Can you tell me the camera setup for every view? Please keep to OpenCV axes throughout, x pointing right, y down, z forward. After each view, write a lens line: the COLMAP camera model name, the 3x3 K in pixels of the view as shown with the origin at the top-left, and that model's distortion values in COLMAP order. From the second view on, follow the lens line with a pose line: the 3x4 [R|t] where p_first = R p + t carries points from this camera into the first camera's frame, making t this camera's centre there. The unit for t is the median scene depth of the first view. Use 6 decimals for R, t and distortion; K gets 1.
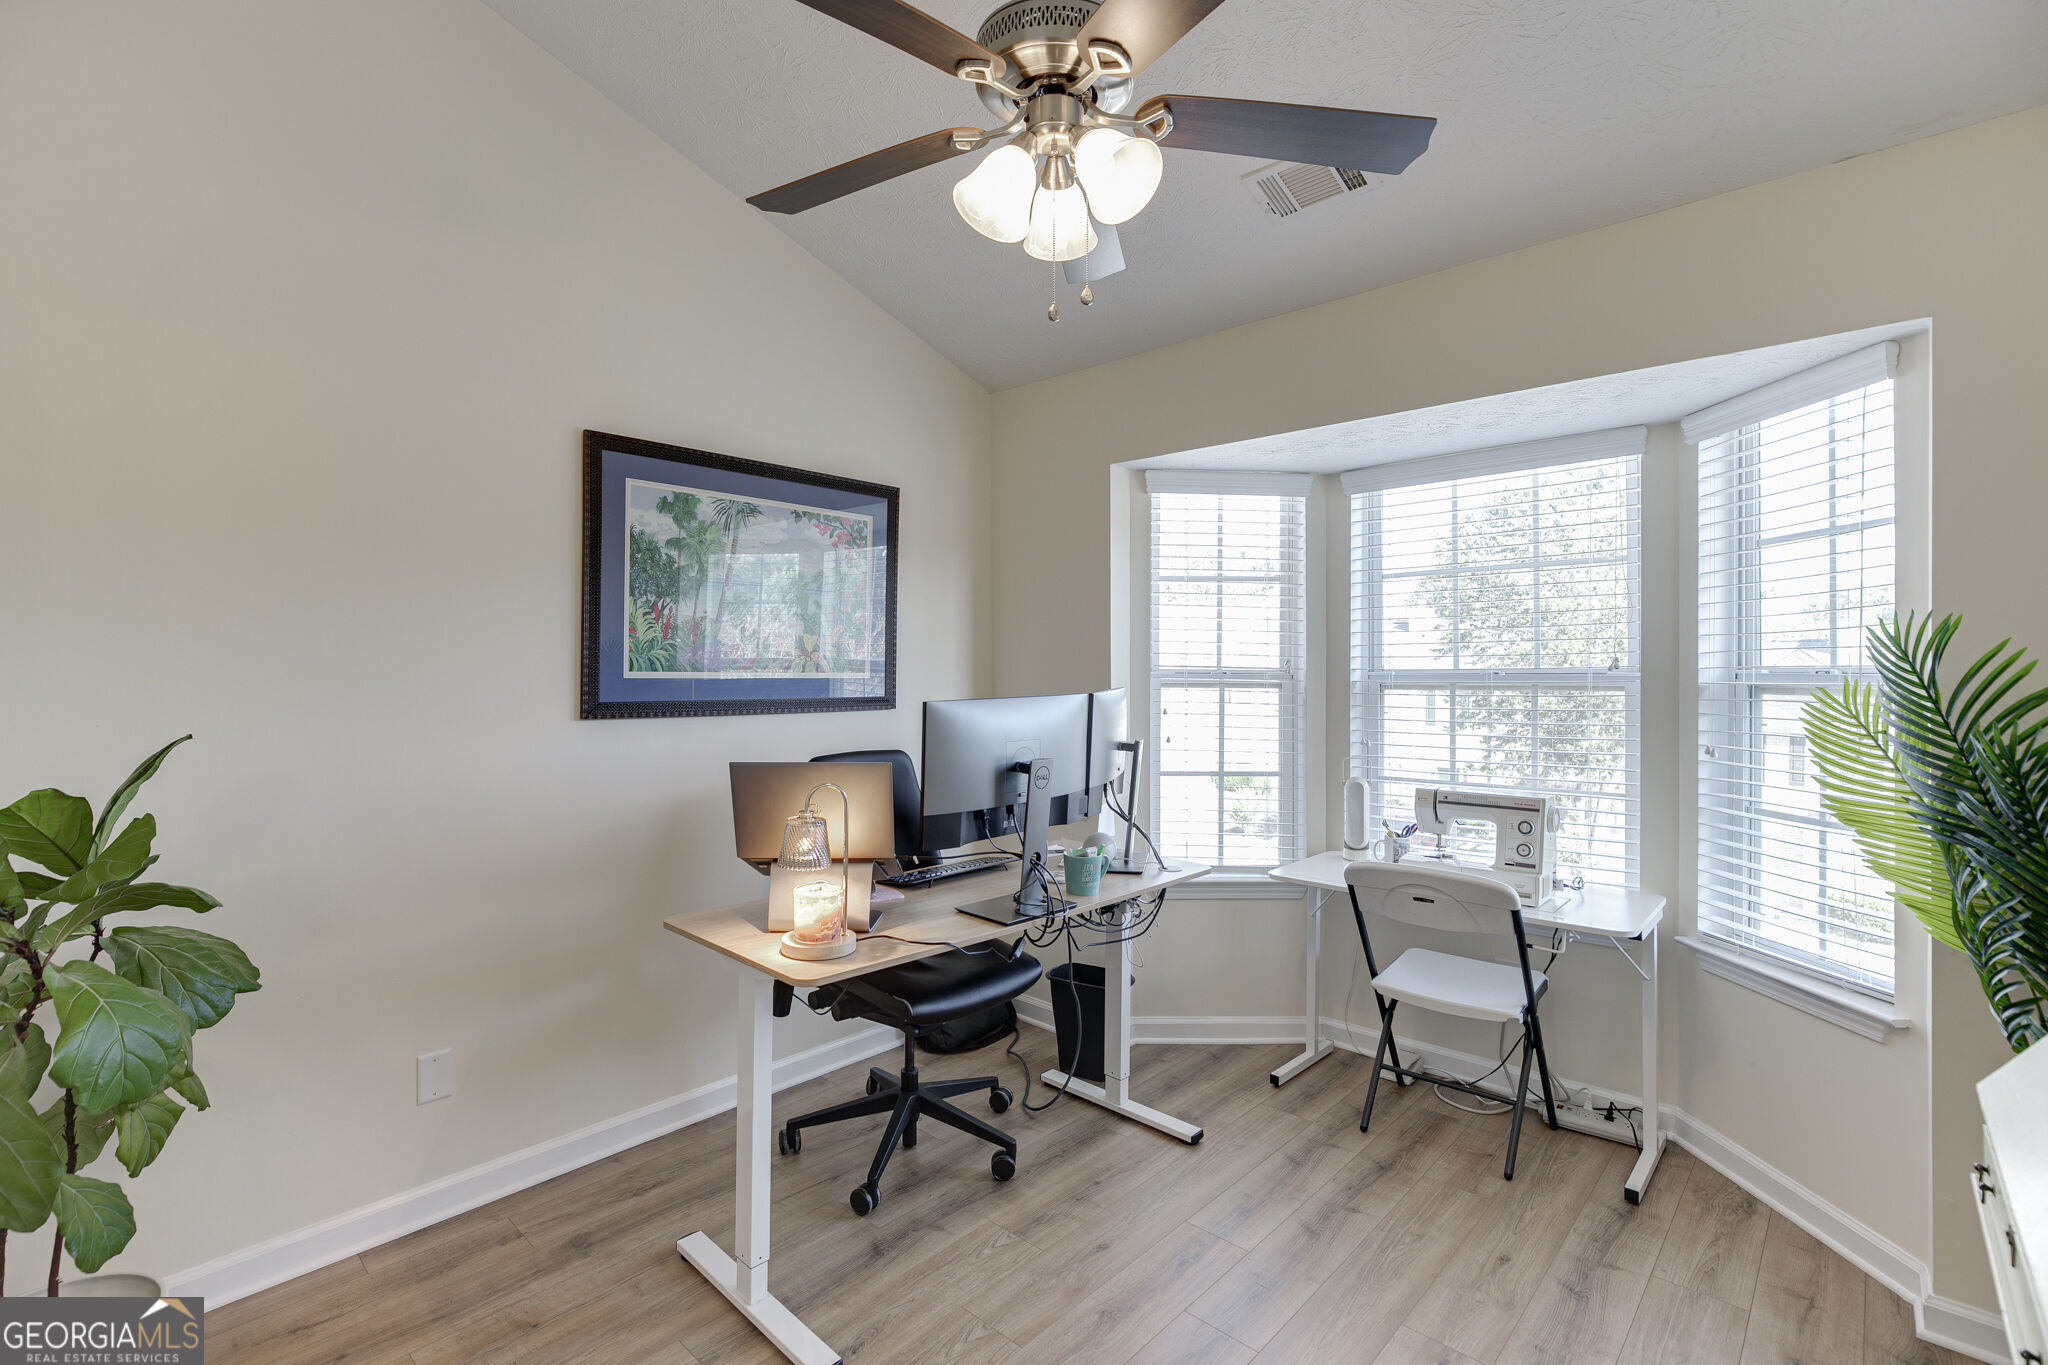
lens RADIAL K [[931.8, 0, 1026.3], [0, 931.8, 661.5], [0, 0, 1]] dist [-0.021810, 0.009900]
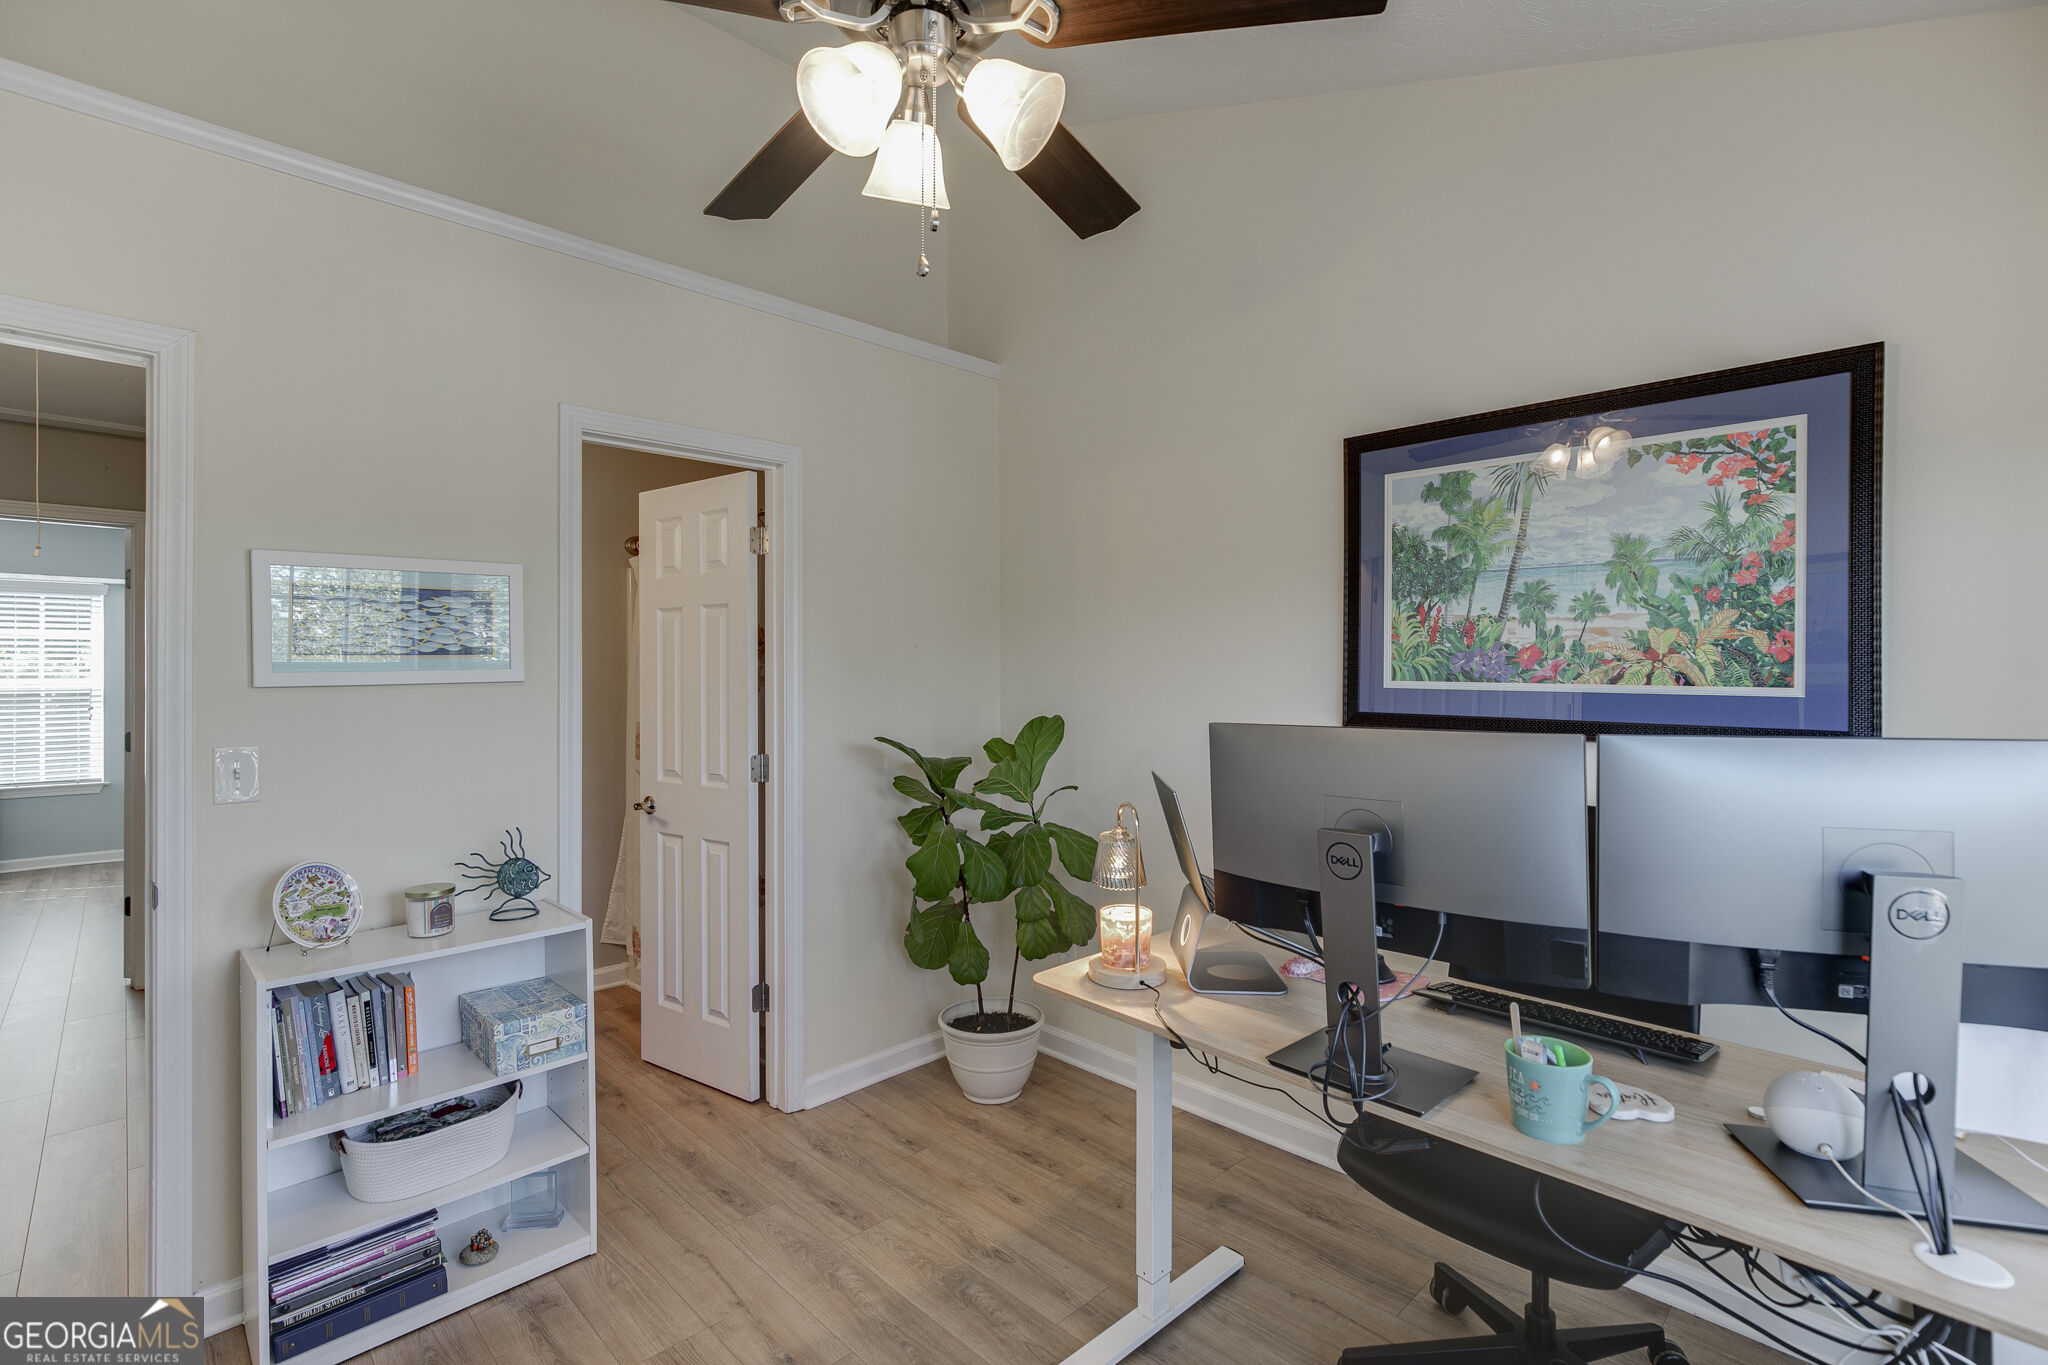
lens RADIAL K [[931.8, 0, 1026.3], [0, 931.8, 661.5], [0, 0, 1]] dist [-0.021810, 0.009900]
pose [[-0.026279, -0.010776, -0.999597, 0.826102], [0.006718, 0.999917, -0.010956, -0.001285], [0.999632, -0.007003, -0.026205, 1.056406]]
